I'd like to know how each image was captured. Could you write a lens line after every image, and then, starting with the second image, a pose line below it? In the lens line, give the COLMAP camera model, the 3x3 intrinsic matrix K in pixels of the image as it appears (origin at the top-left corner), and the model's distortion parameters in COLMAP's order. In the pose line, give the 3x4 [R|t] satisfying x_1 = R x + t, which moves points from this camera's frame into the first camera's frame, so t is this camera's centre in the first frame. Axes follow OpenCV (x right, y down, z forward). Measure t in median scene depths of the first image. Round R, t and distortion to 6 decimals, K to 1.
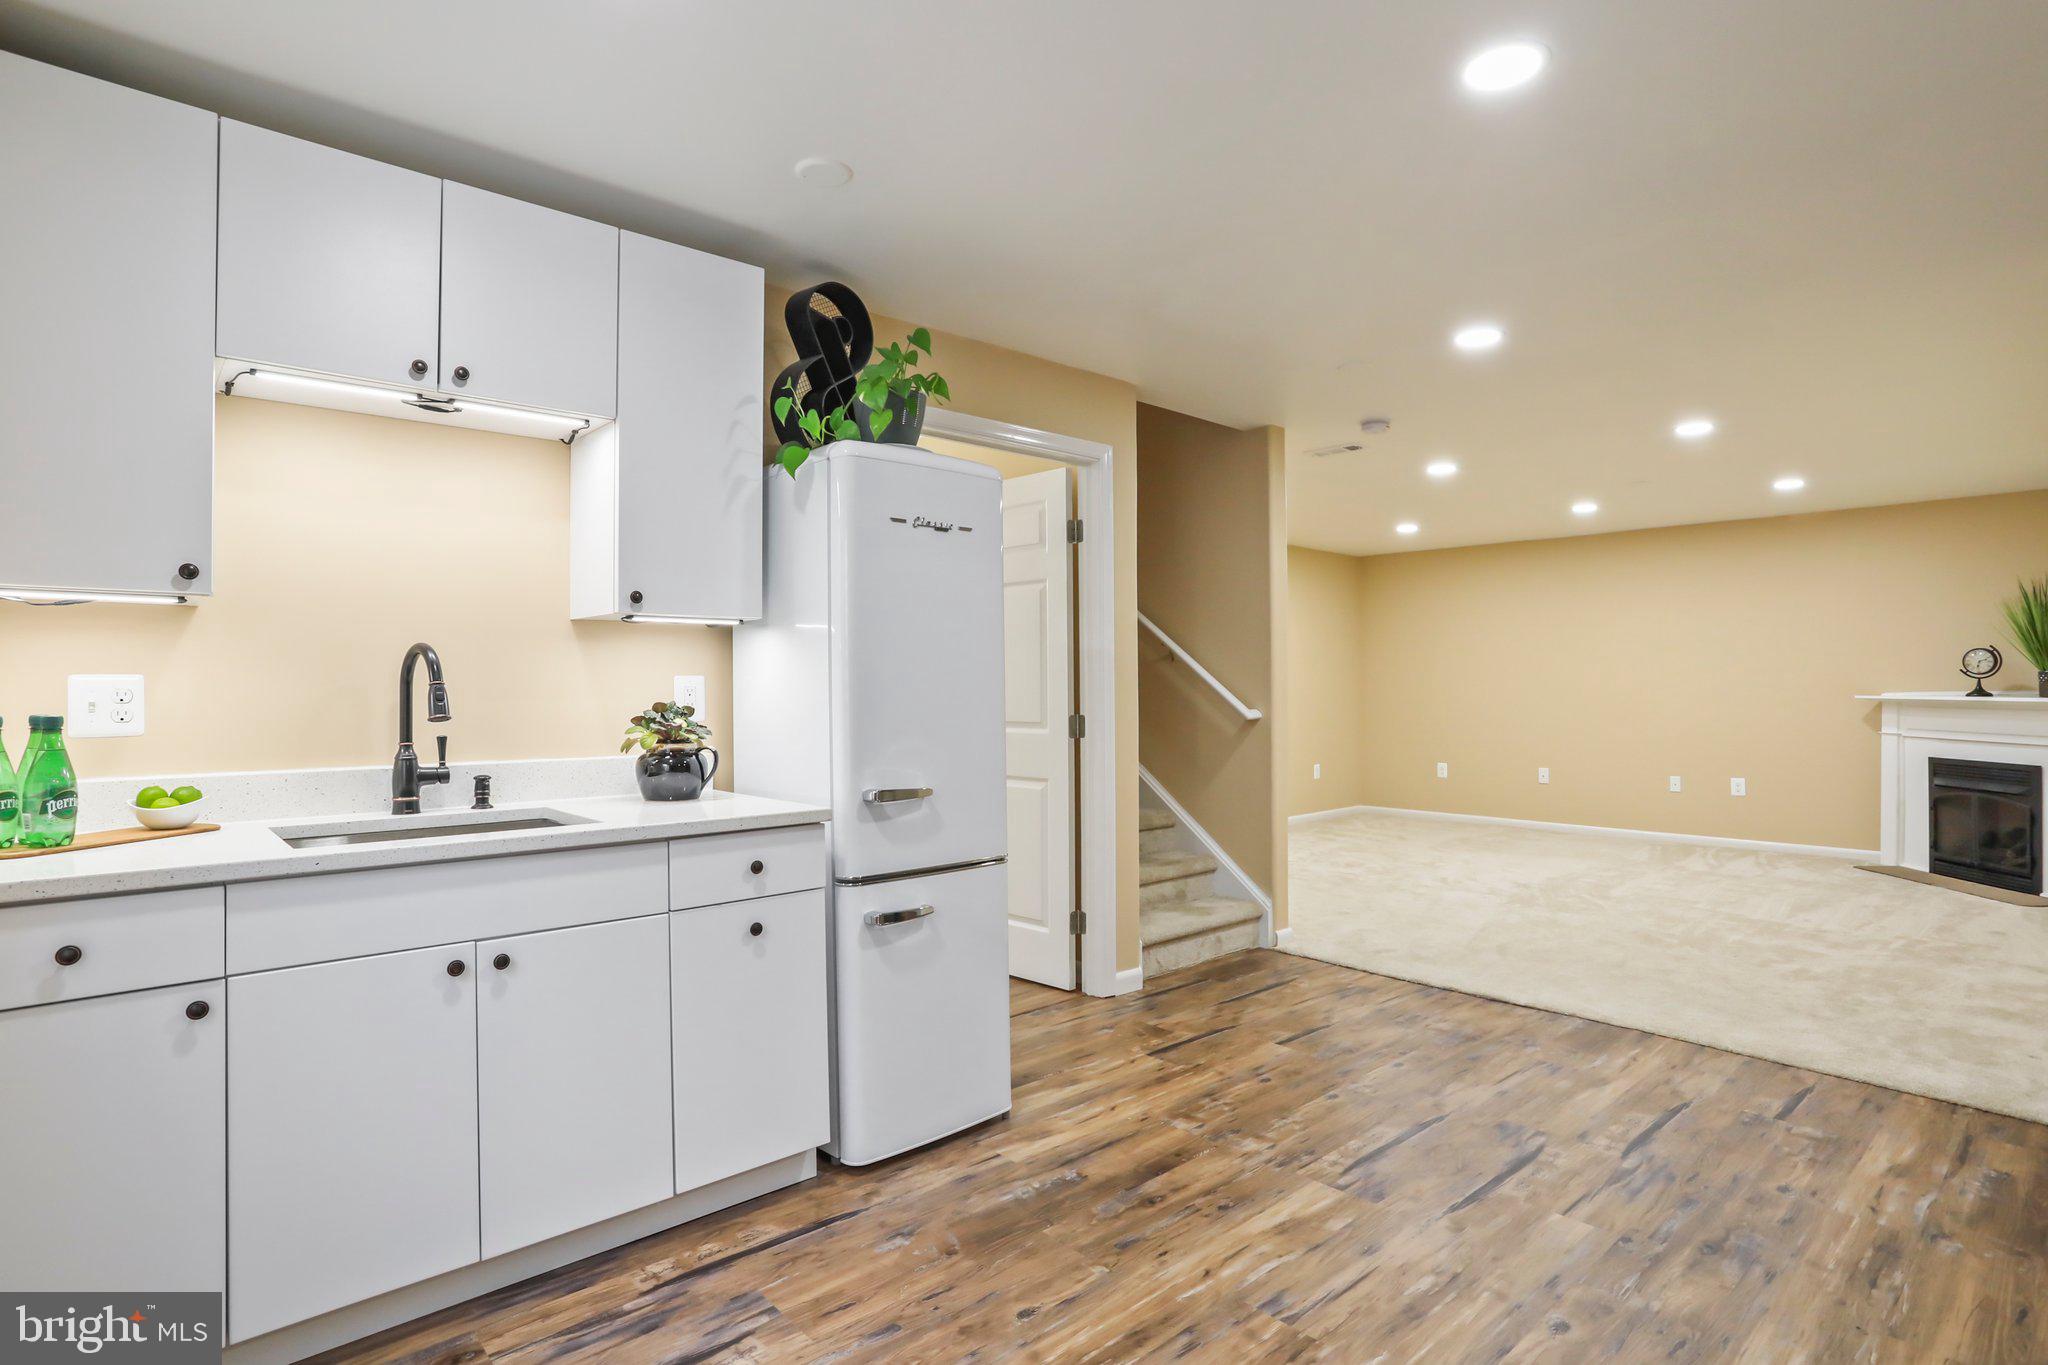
lens RADIAL K [[1036.8, 0, 1036.2], [0, 1036.8, 683.0], [0, 0, 1]] dist [-0.033342, 0.011223]
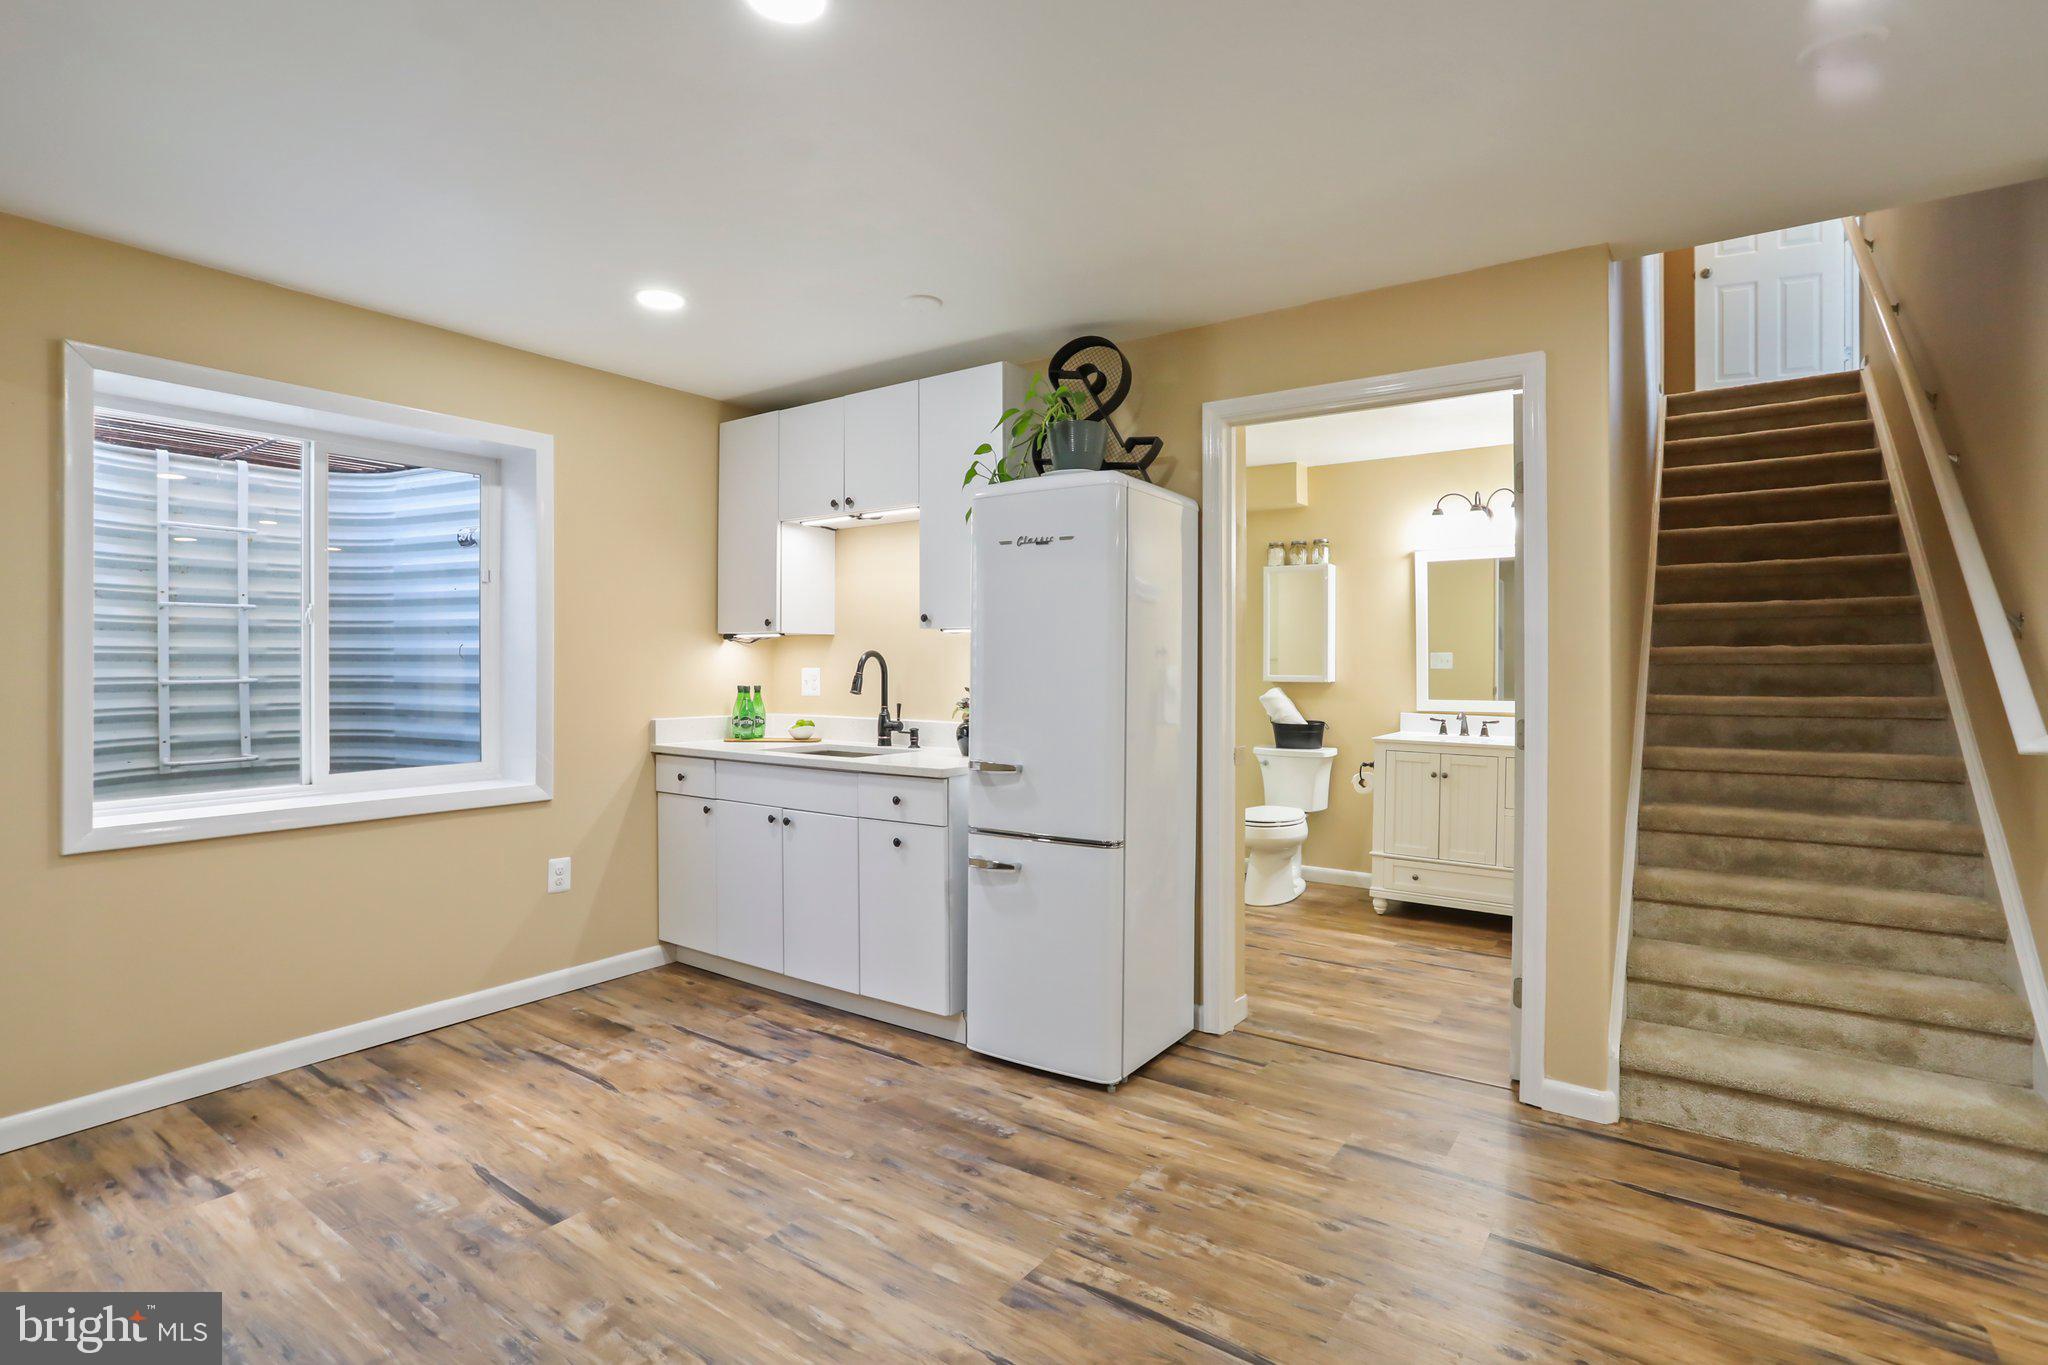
lens RADIAL K [[1003.0, 0, 1034.4], [0, 1003.0, 675.5], [0, 0, 1]] dist [-0.023908, 0.010506]
pose [[0.219809, 0.014837, -0.975430, 1.152878], [0.004760, 0.999856, 0.016281, -0.022525], [0.975531, -0.008222, 0.219707, 0.867459]]
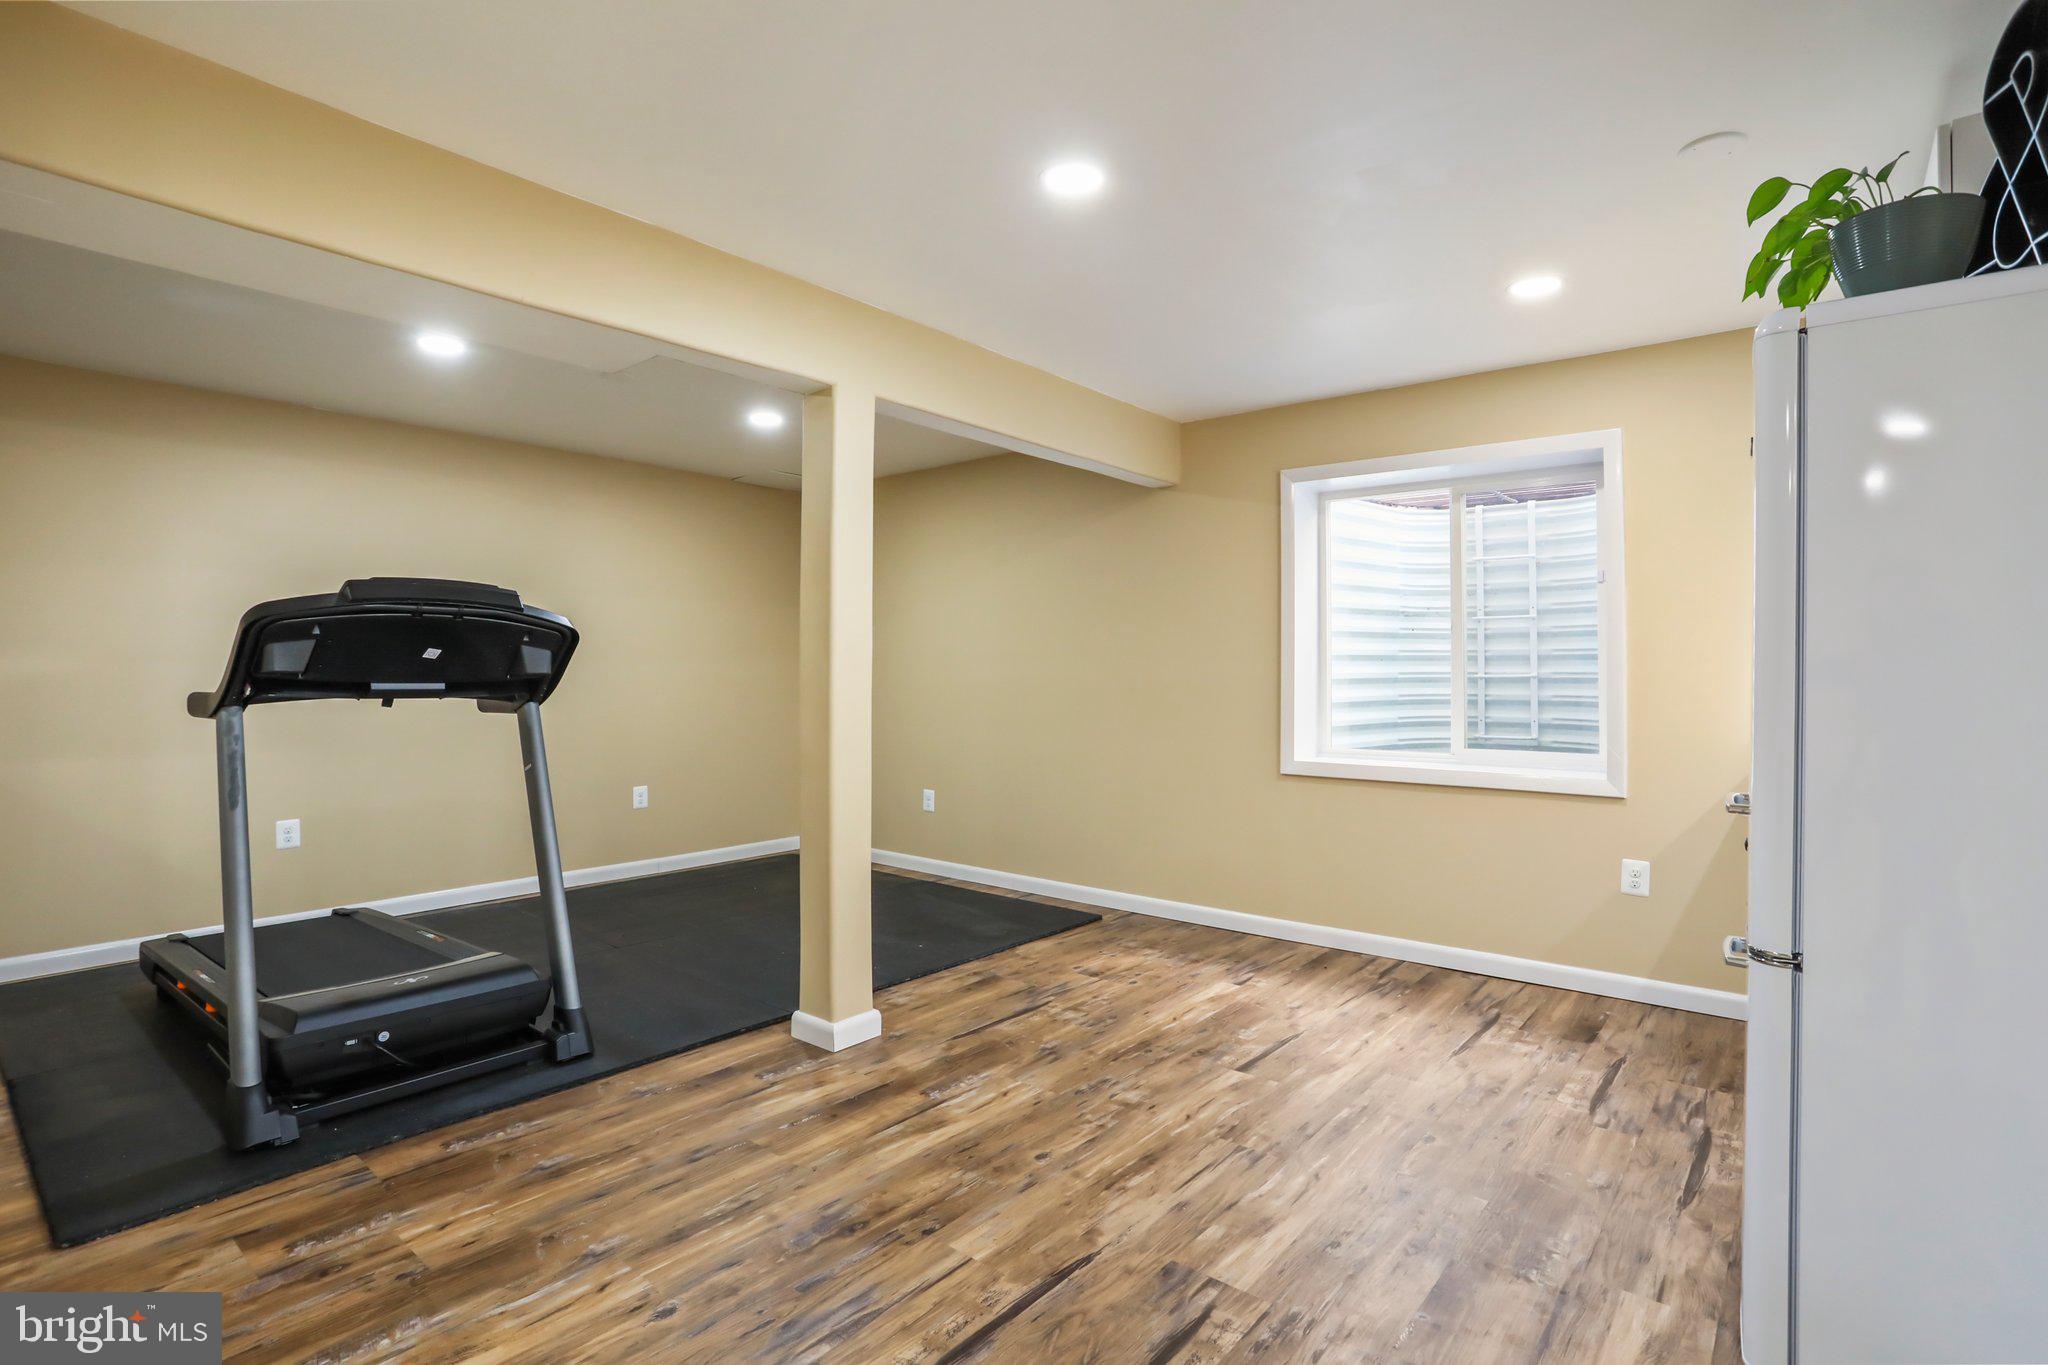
lens RADIAL K [[1003.0, 0, 1024.2], [0, 1003.0, 675.7], [0, 0, 1]] dist [-0.023908, 0.010506]
pose [[-0.990019, 0.001615, -0.140923, 0.586547], [0.001812, 0.999998, -0.001271, 0.006848], [0.140921, -0.001514, -0.990020, 1.860171]]
